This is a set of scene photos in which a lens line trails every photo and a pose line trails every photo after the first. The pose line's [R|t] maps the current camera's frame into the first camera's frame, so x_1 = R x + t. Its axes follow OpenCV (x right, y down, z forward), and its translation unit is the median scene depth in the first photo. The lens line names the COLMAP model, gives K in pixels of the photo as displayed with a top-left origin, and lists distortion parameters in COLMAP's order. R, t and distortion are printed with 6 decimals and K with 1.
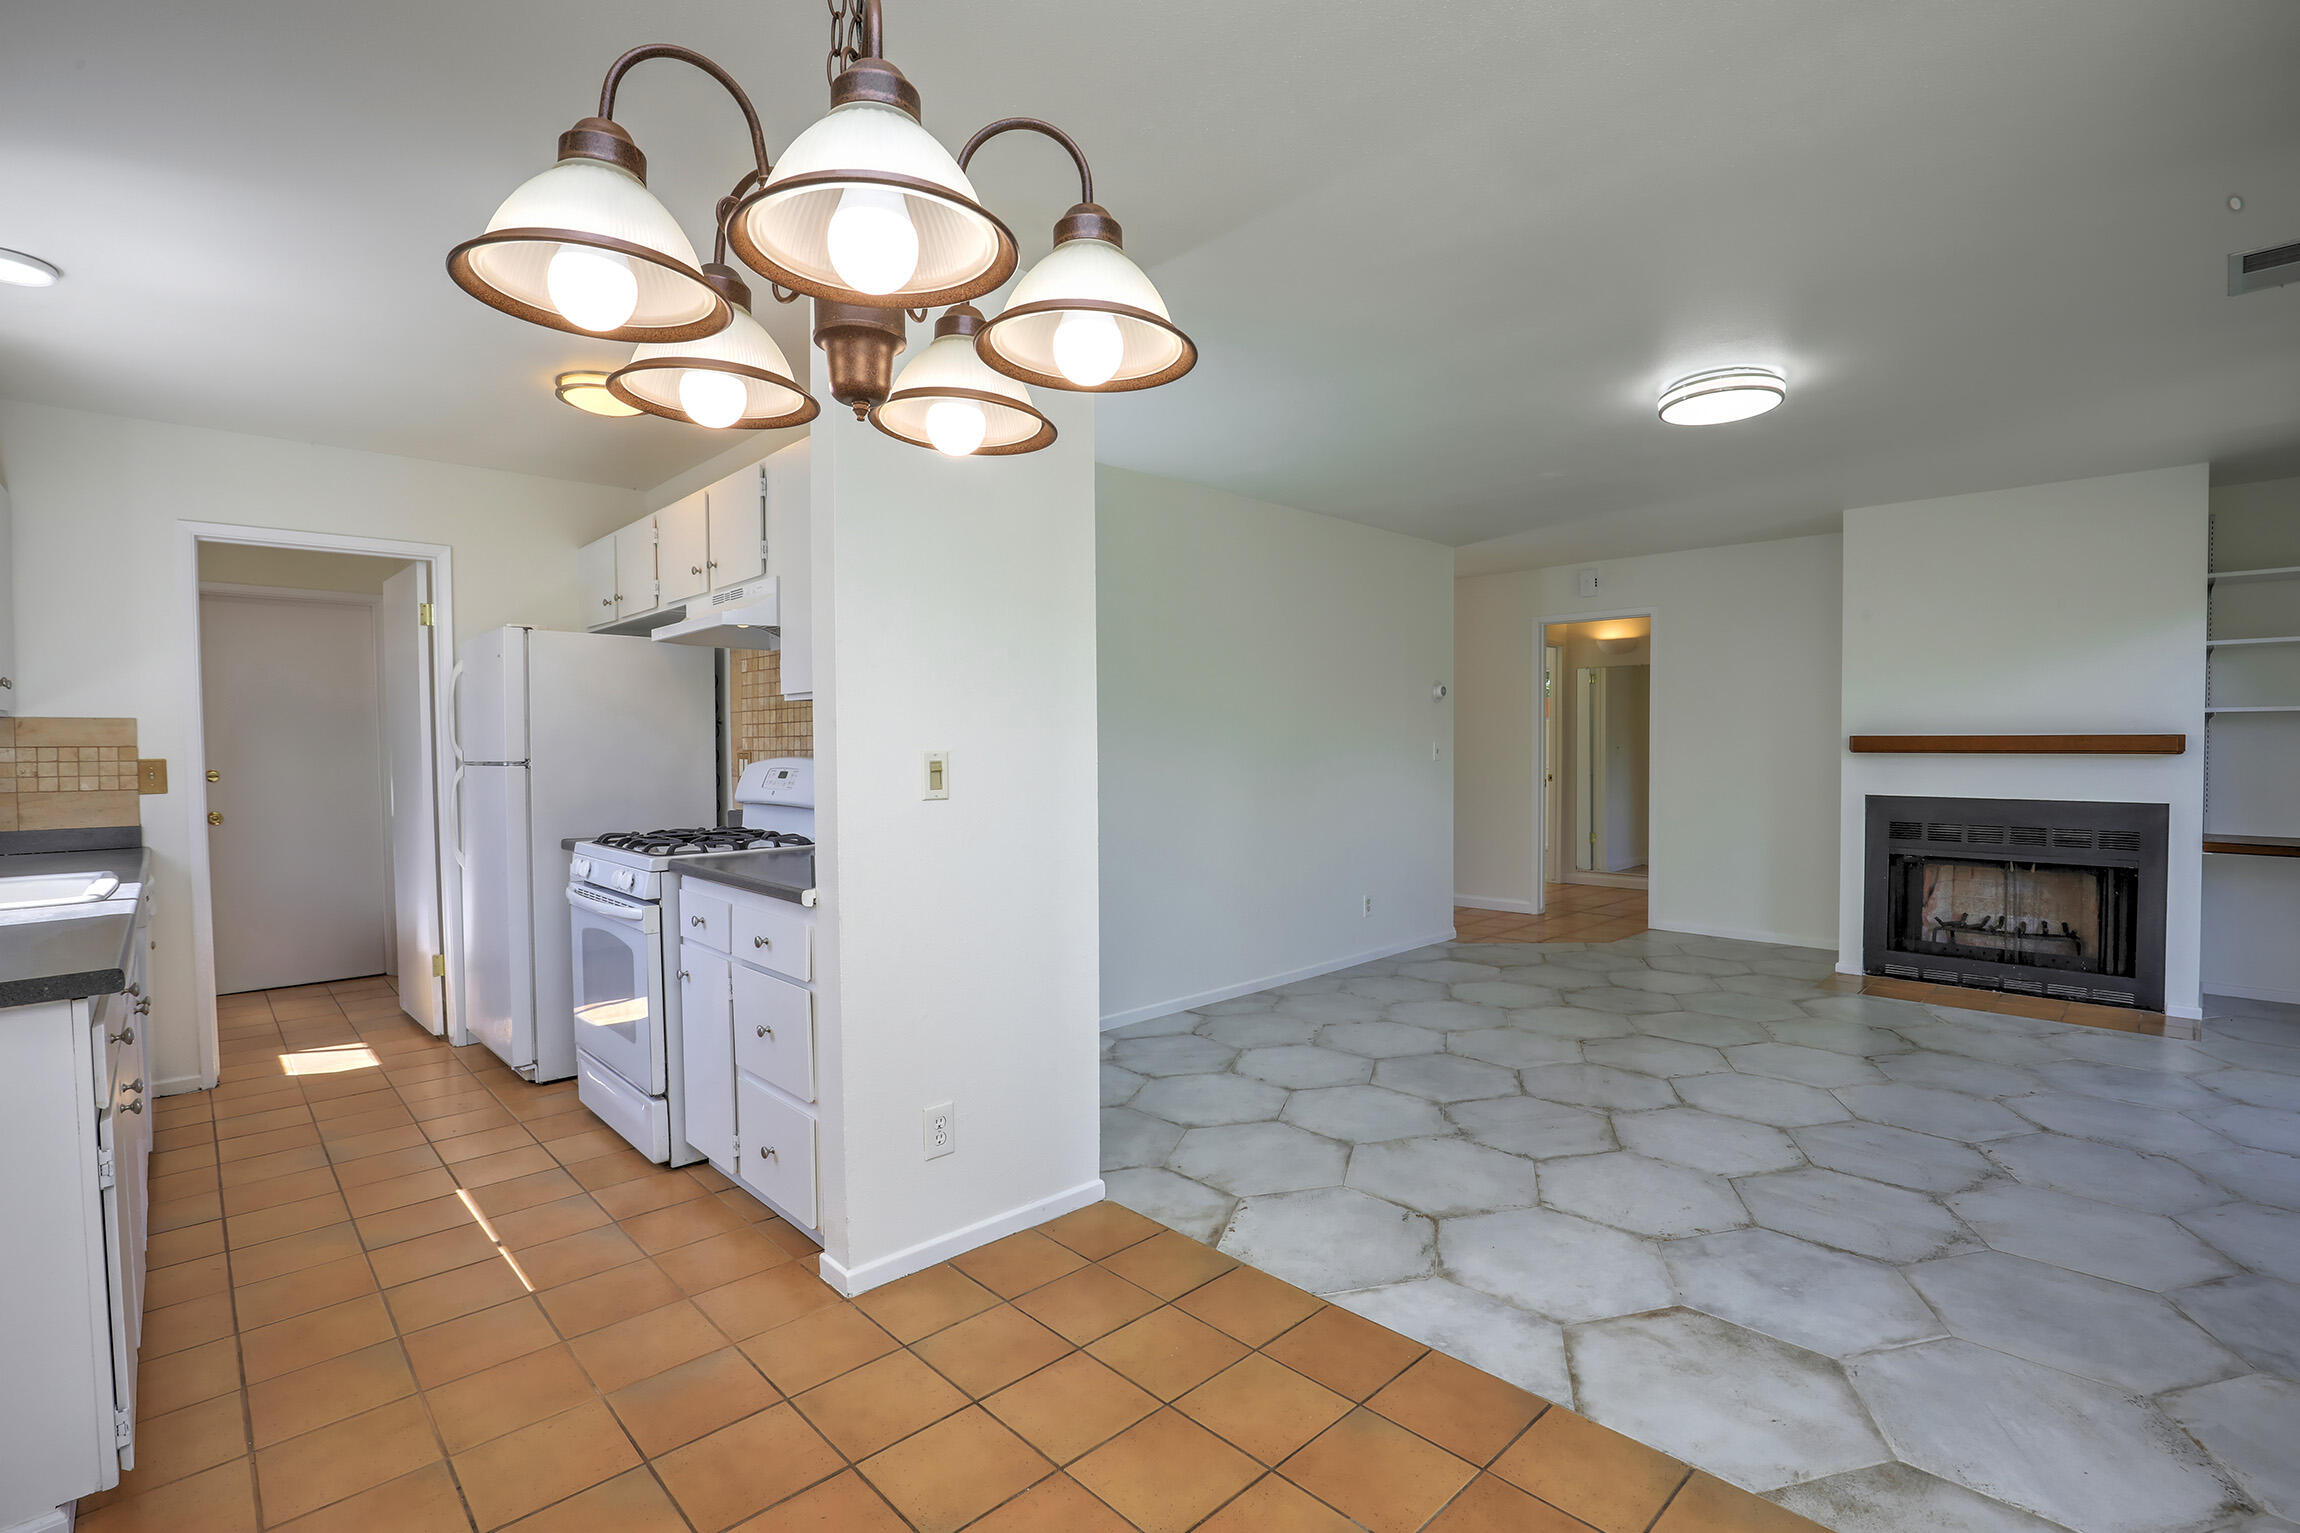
lens RADIAL K [[1053.0, 0, 1158.4], [0, 1053.0, 776.8], [0, 0, 1]] dist [-0.033870, 0.001843]
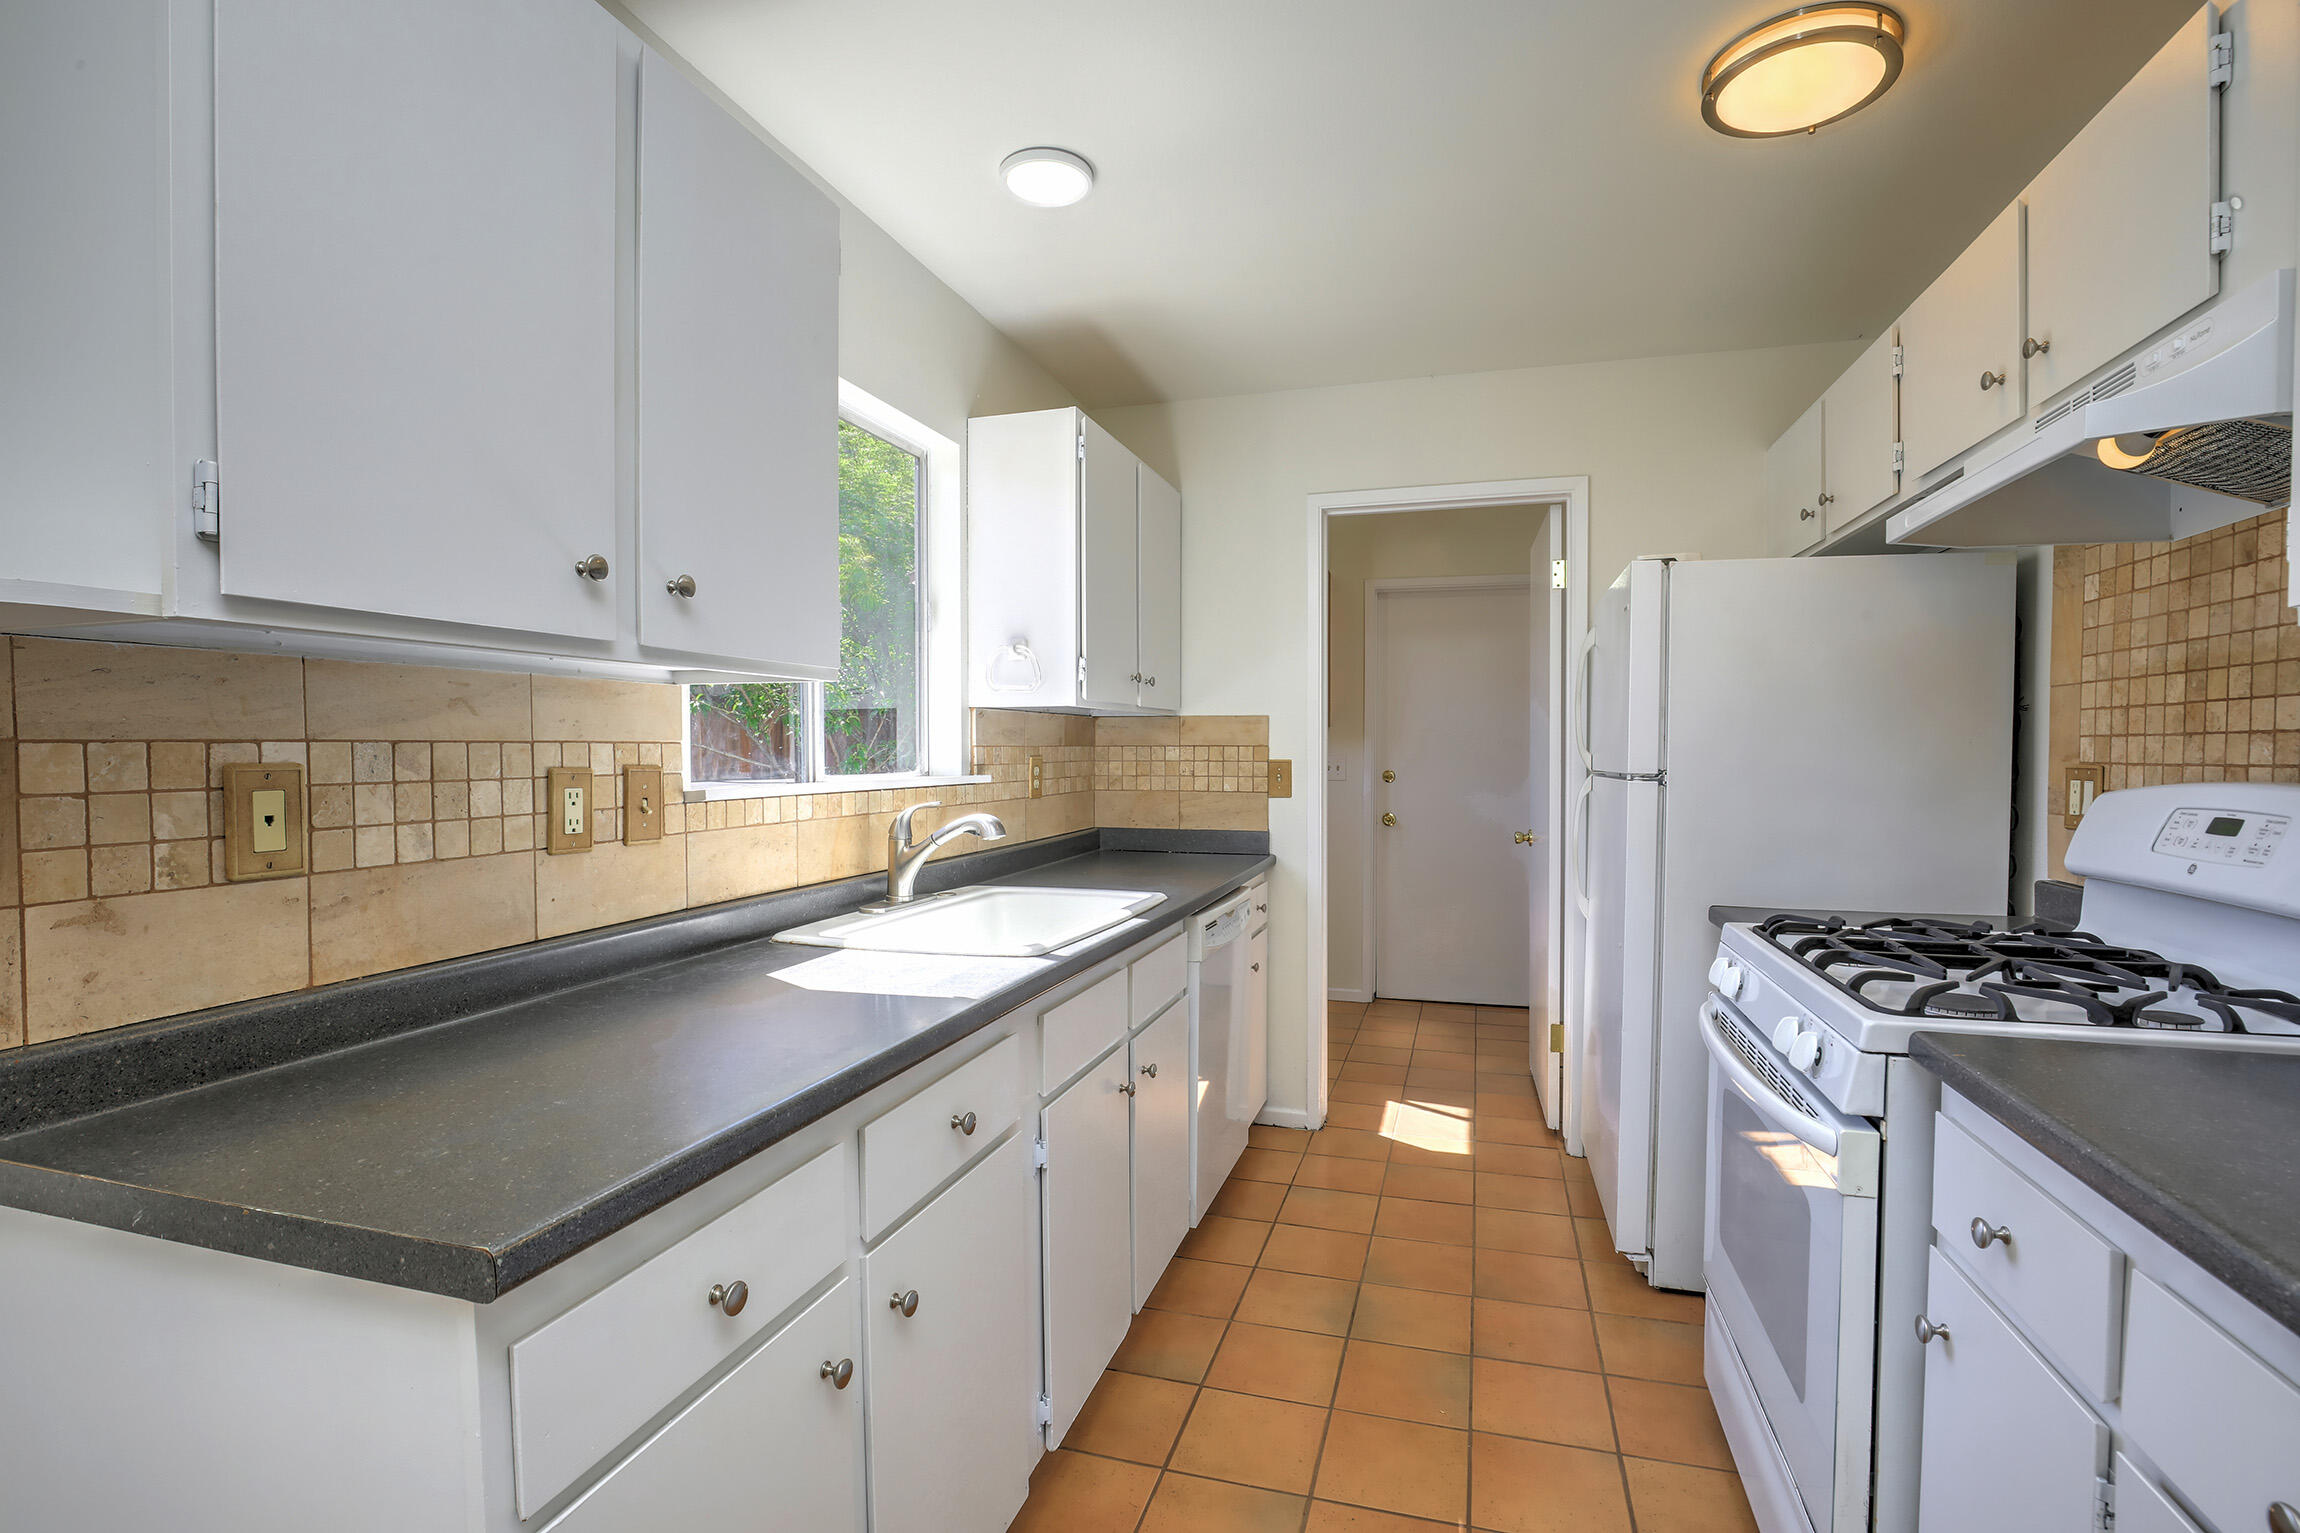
lens RADIAL K [[1053.0, 0, 1158.4], [0, 1053.0, 776.8], [0, 0, 1]] dist [-0.033870, 0.001843]
pose [[0.490069, 0.030195, -0.871161, -0.215351], [-0.032073, 0.999348, 0.016595, -0.014391], [0.871094, 0.019808, 0.490717, 0.442924]]
